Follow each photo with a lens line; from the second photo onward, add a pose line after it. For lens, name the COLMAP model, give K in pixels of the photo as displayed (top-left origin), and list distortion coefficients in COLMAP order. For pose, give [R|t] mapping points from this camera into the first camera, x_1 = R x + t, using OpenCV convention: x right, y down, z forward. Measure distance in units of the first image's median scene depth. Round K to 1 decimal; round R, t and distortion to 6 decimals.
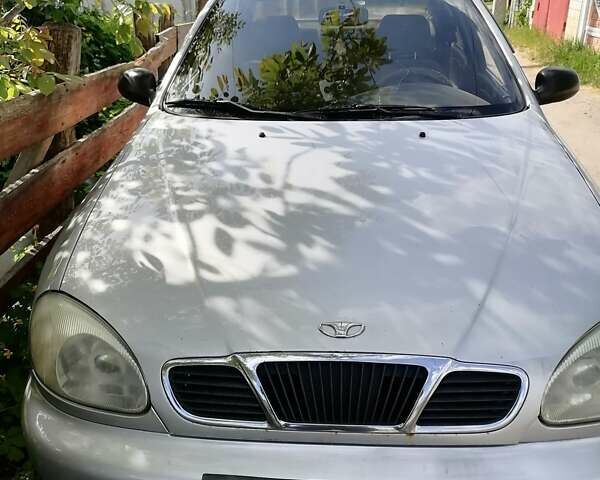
lens RADIAL K [[652.7, 0, 300.0], [0, 652.7, 240.0], [0, 0, 1]] dist [0.003554, -0.012242]
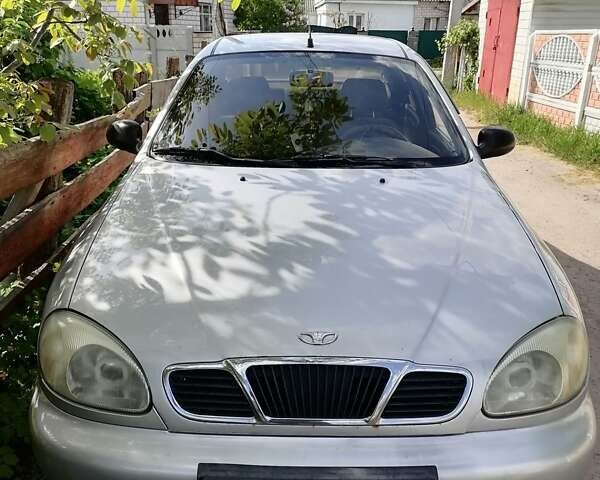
lens RADIAL K [[652.7, 0, 300.0], [0, 652.7, 240.0], [0, 0, 1]] dist [0.003554, -0.012242]
pose [[0.997643, 0.010218, 0.067849, -0.036384], [-0.004493, 0.996457, -0.083989, 0.041821], [-0.068467, 0.083486, 0.994154, -0.136236]]
